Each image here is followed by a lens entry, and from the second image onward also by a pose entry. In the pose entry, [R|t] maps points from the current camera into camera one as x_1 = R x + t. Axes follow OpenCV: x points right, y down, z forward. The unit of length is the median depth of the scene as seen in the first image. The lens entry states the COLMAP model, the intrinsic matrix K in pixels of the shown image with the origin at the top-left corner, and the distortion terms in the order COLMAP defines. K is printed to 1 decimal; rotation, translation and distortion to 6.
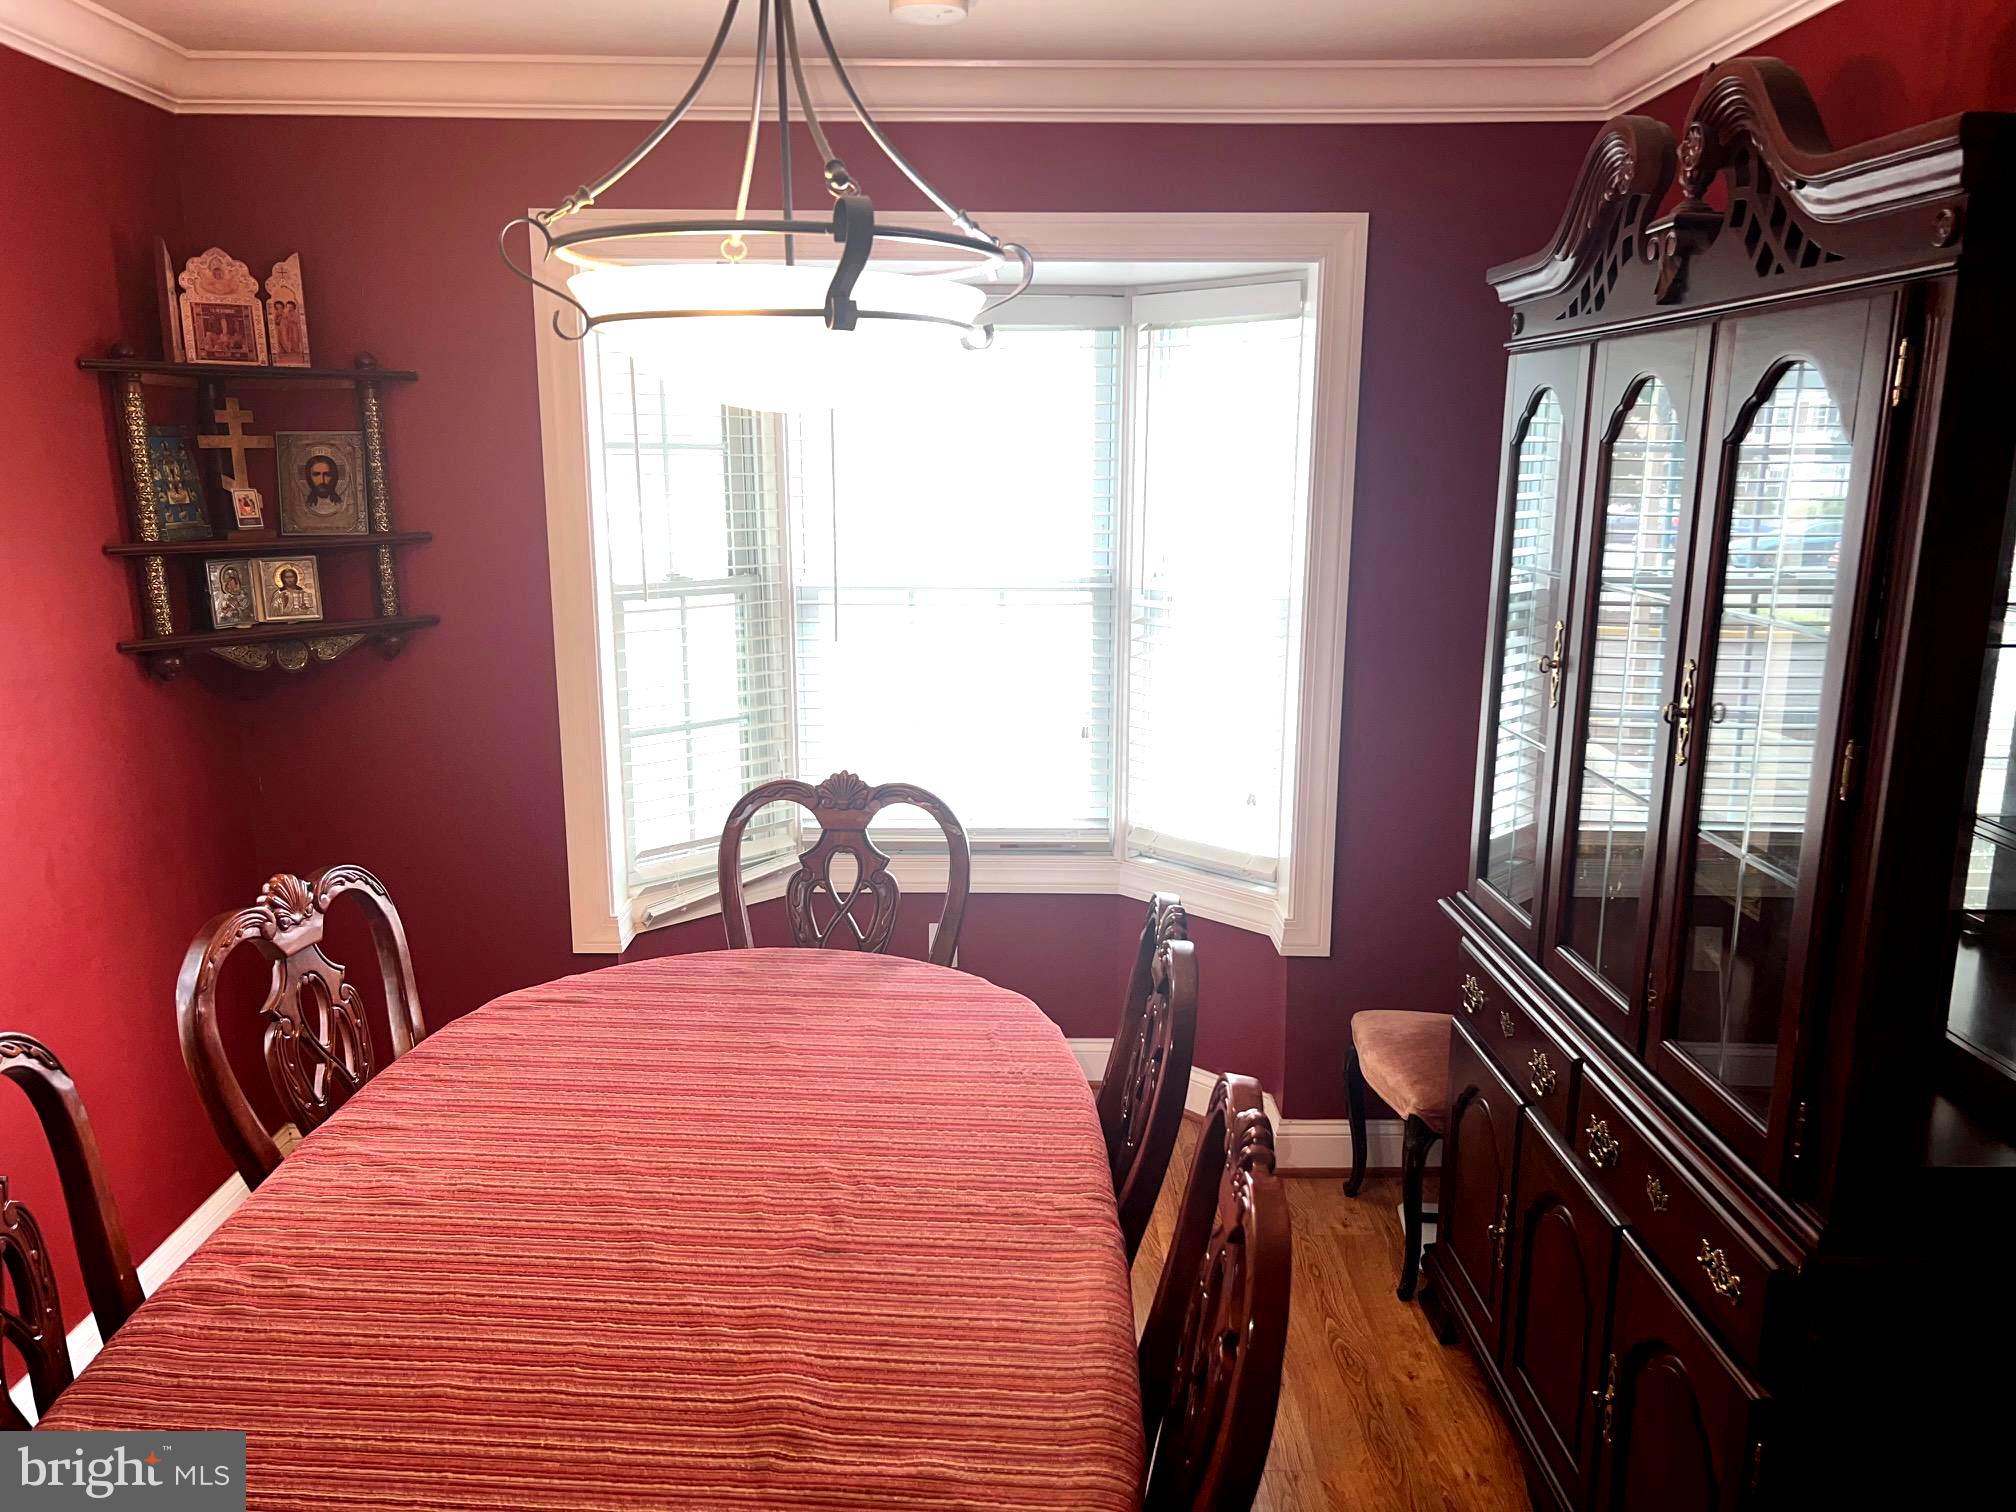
lens RADIAL K [[1527.6, 0, 1008.0], [0, 1527.6, 756.0], [0, 0, 1]] dist [-0.005249, -0.004653]
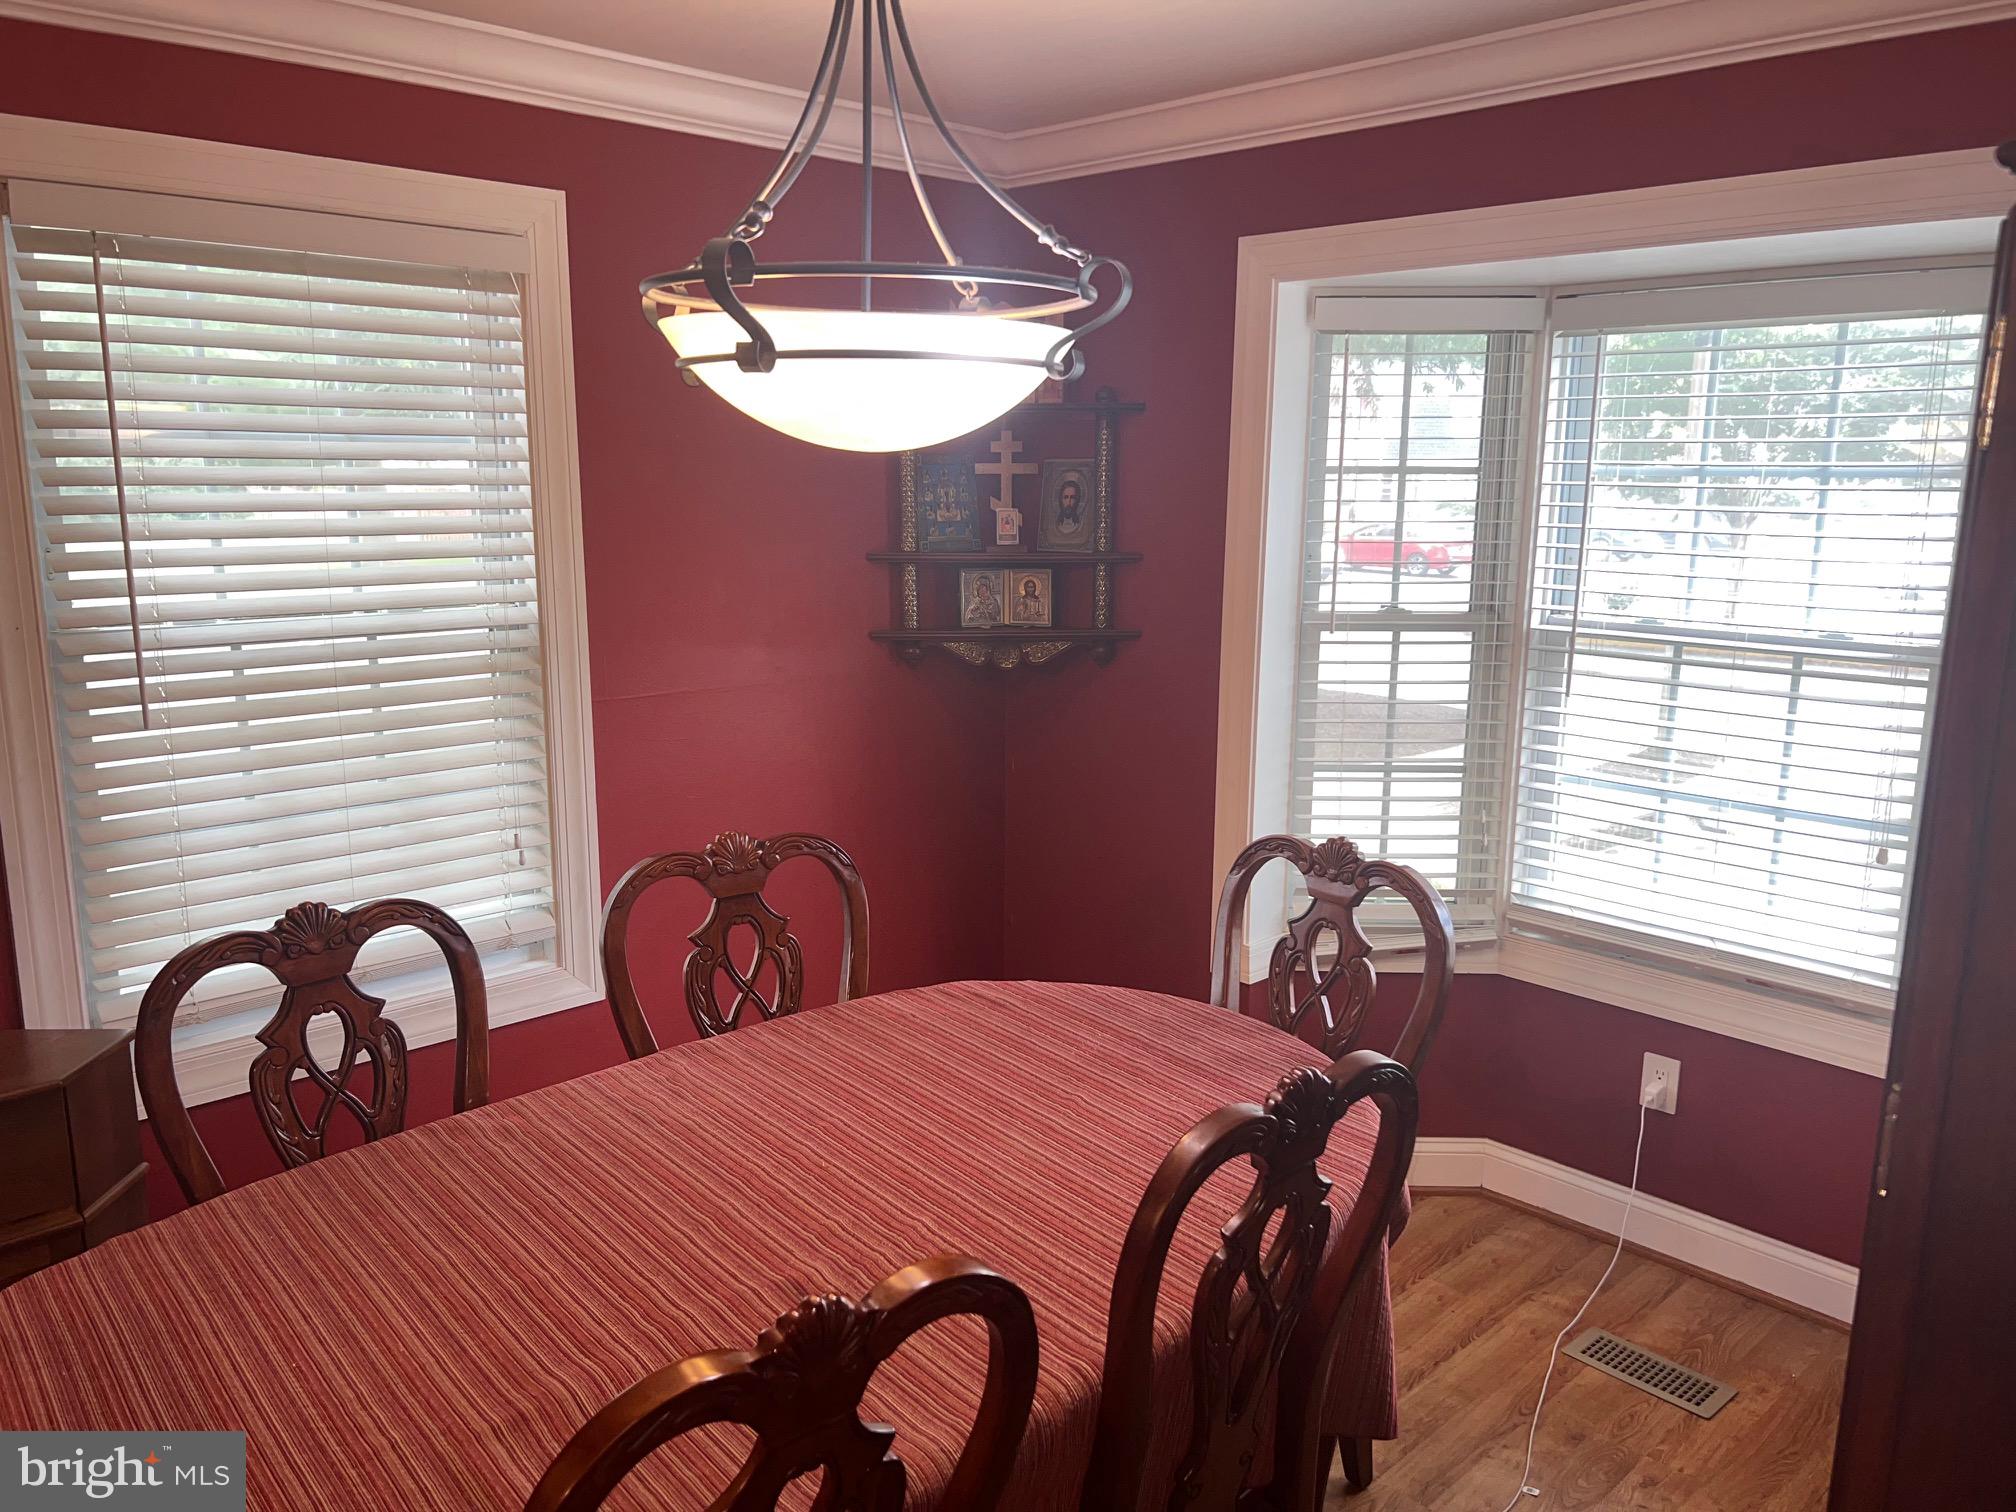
lens RADIAL K [[1499.5, 0, 1008.0], [0, 1499.5, 756.0], [0, 0, 1]] dist [0.005045, -0.000452]
pose [[0.677081, 0.137670, -0.722916, 0.354437], [-0.140469, 0.988462, 0.056676, -0.054532], [0.722378, 0.063173, 0.688607, 0.227049]]
